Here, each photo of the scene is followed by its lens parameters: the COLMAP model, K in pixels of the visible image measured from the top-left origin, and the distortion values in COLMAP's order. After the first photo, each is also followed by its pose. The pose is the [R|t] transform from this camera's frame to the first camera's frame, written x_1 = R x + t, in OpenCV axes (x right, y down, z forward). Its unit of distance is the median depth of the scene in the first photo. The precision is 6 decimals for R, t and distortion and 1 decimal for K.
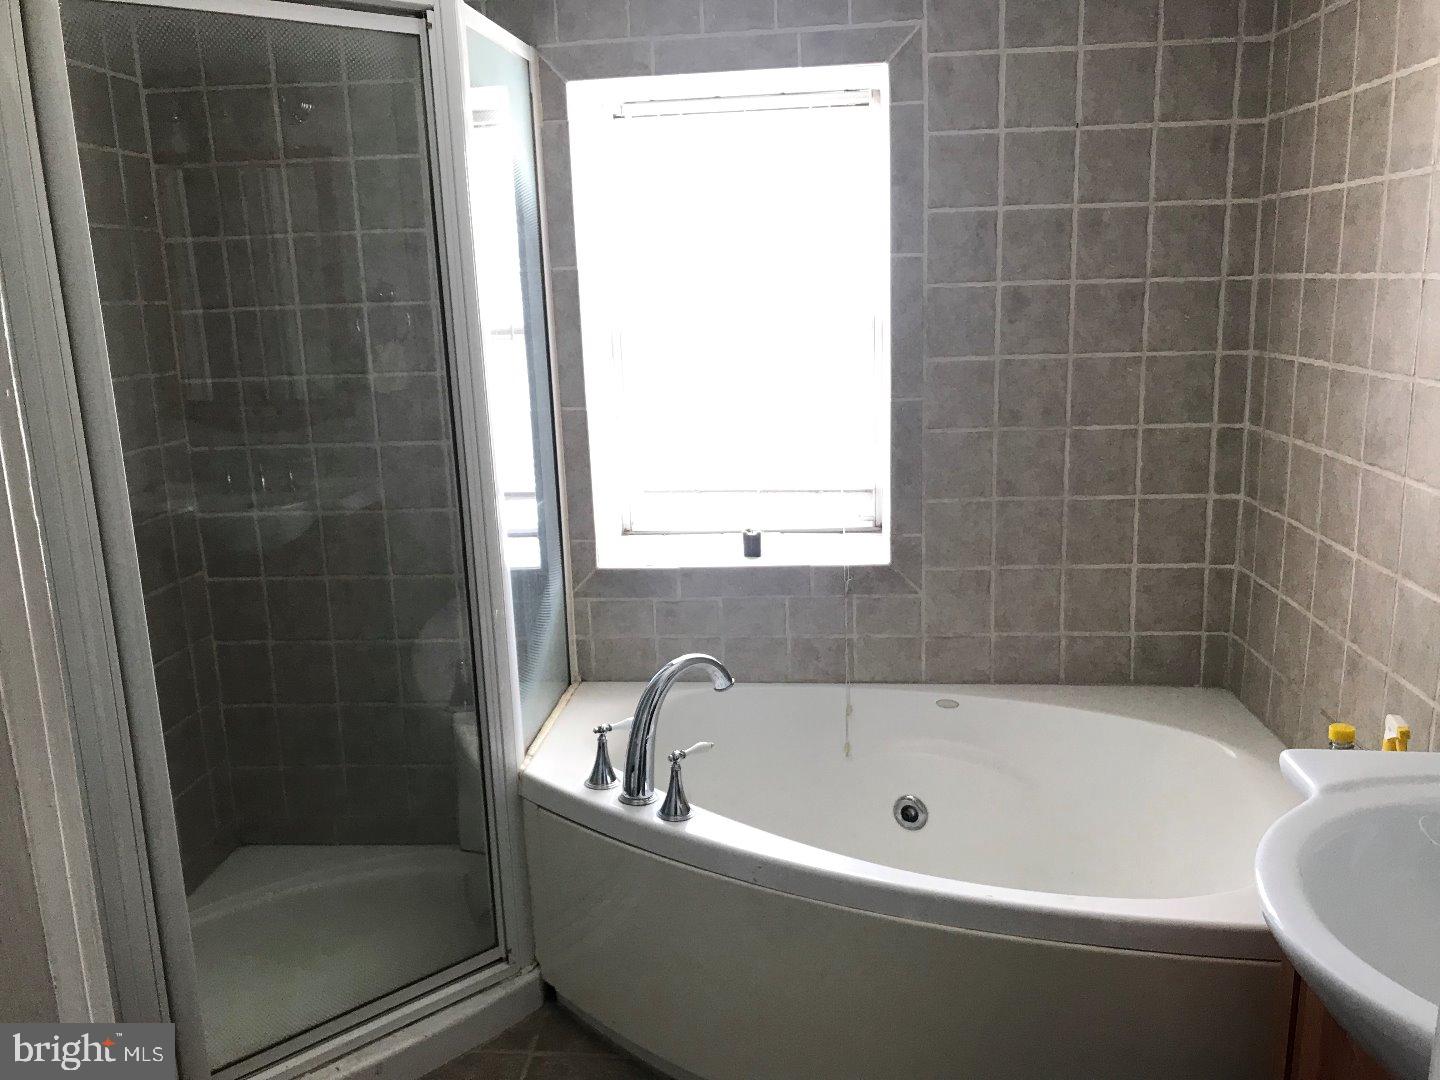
lens RADIAL K [[1175.1, 0, 720.0], [0, 1175.1, 540.0], [0, 0, 1]] dist [-0.032295, -0.001951]
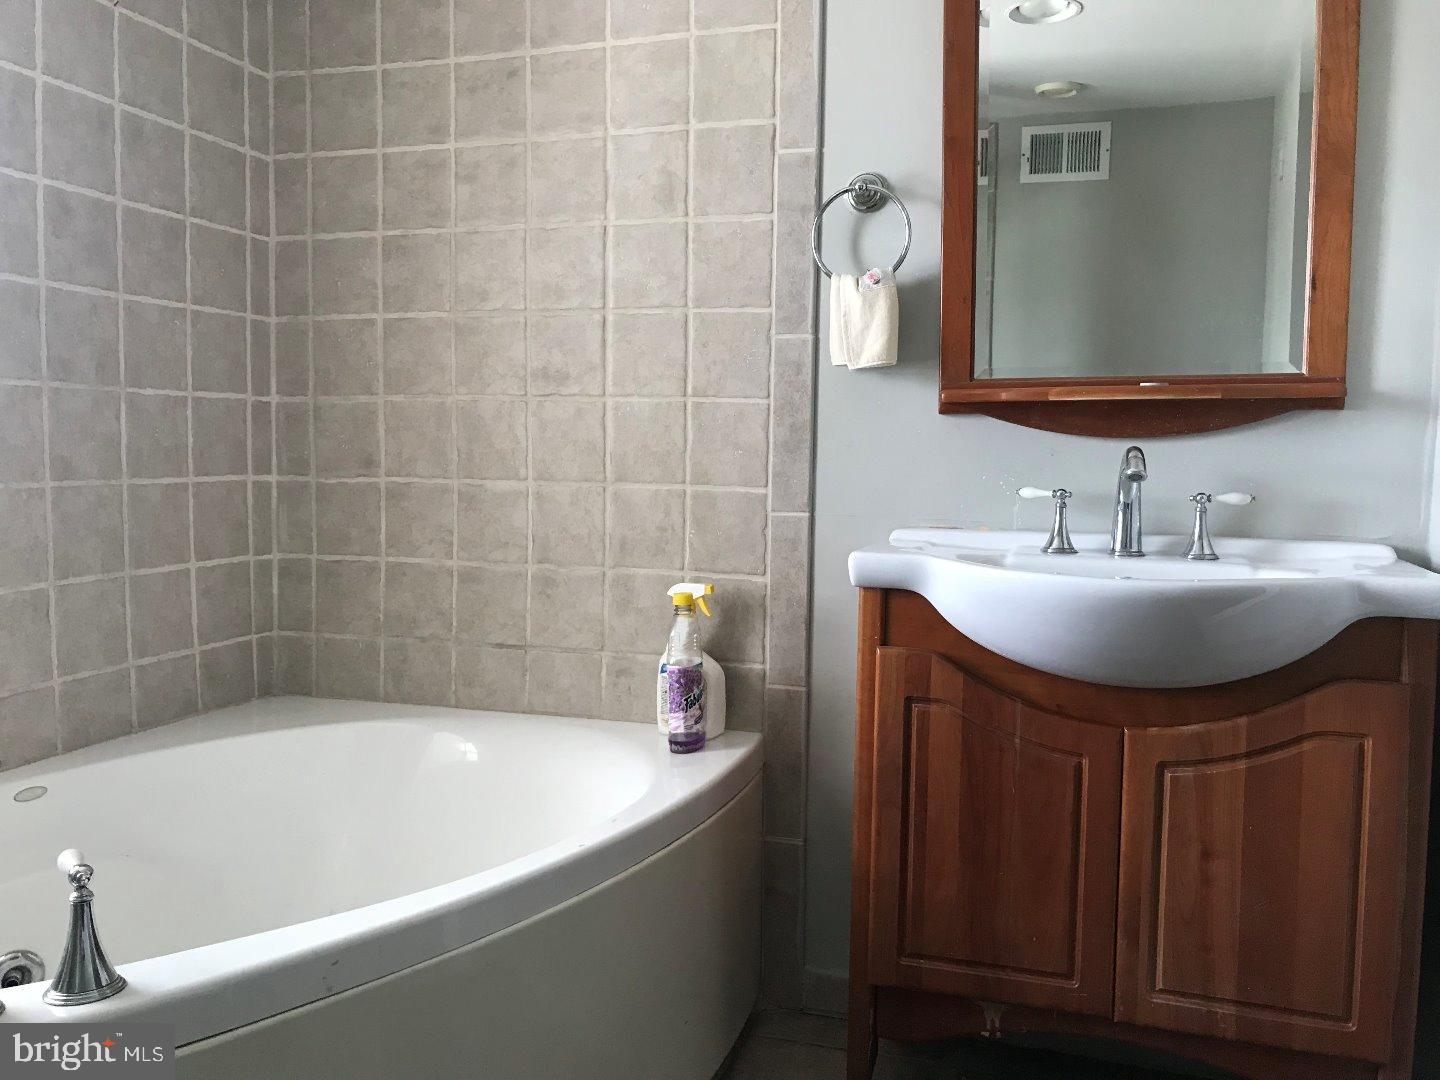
lens RADIAL K [[1171.3, 0, 720.0], [0, 1171.3, 540.0], [0, 0, 1]] dist [0.002875, 0.001608]
pose [[0.194377, -0.042267, 0.980016, -0.391020], [0.196024, 0.980593, 0.003413, 0.076871], [-0.961141, 0.191443, 0.198890, 0.490665]]
